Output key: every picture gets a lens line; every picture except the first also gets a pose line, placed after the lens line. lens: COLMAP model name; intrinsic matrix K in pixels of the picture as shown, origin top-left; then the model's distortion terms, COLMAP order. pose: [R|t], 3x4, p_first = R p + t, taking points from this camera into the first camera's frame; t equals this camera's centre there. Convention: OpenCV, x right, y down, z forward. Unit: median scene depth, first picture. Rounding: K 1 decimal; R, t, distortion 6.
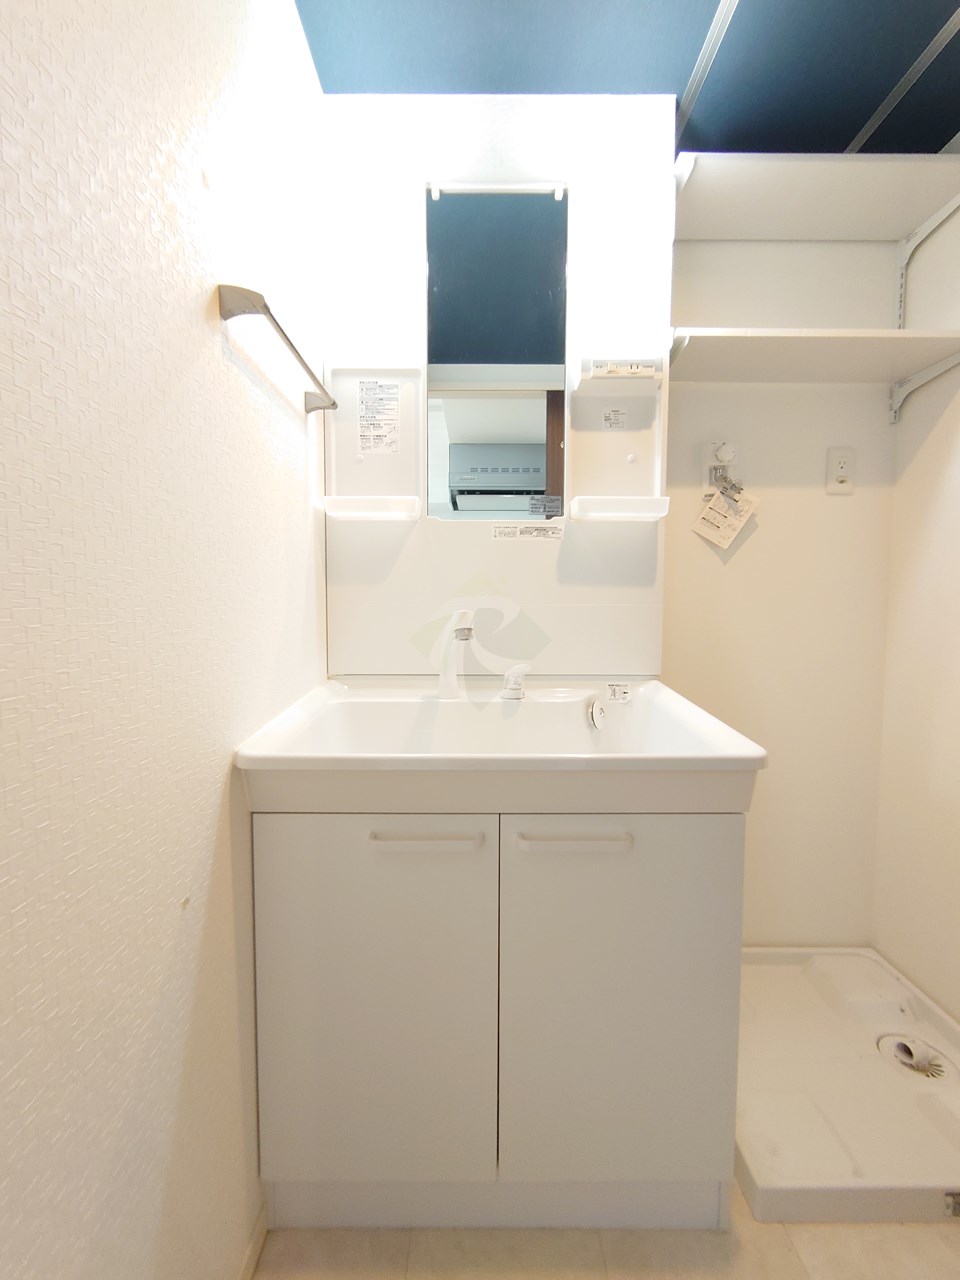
lens RADIAL K [[553.4, 0, 479.5], [0, 553.4, 642.3], [0, 0, 1]] dist [0.002844, -0.000519]
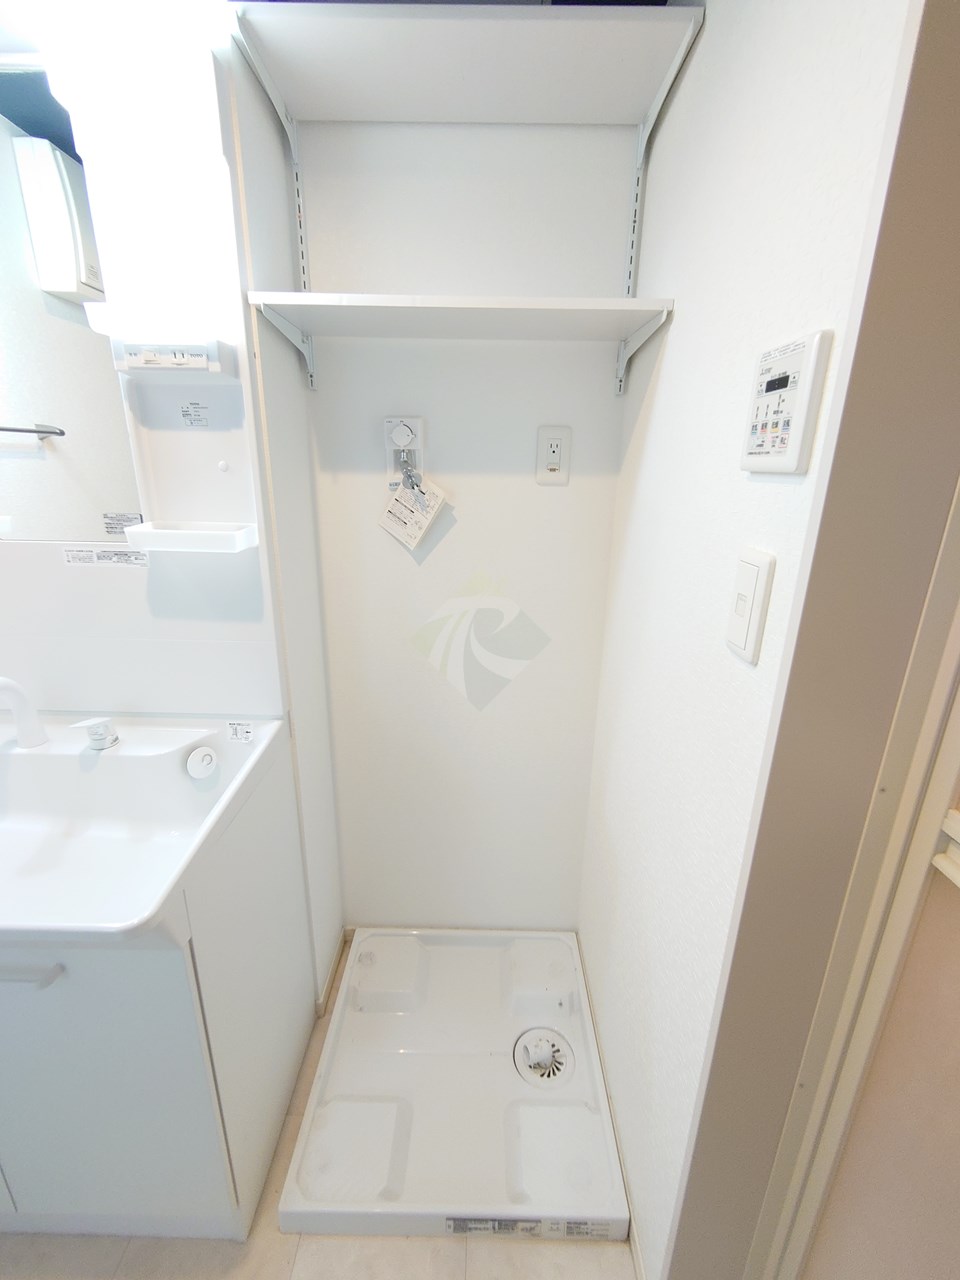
lens RADIAL K [[553.4, 0, 480.5], [0, 553.4, 641.3], [0, 0, 1]] dist [0.002844, -0.000519]
pose [[0.999814, 0.017304, -0.008543, 0.567099], [-0.014670, 0.969129, 0.246117, -0.247798], [0.012538, -0.245945, 0.969203, 0.135773]]
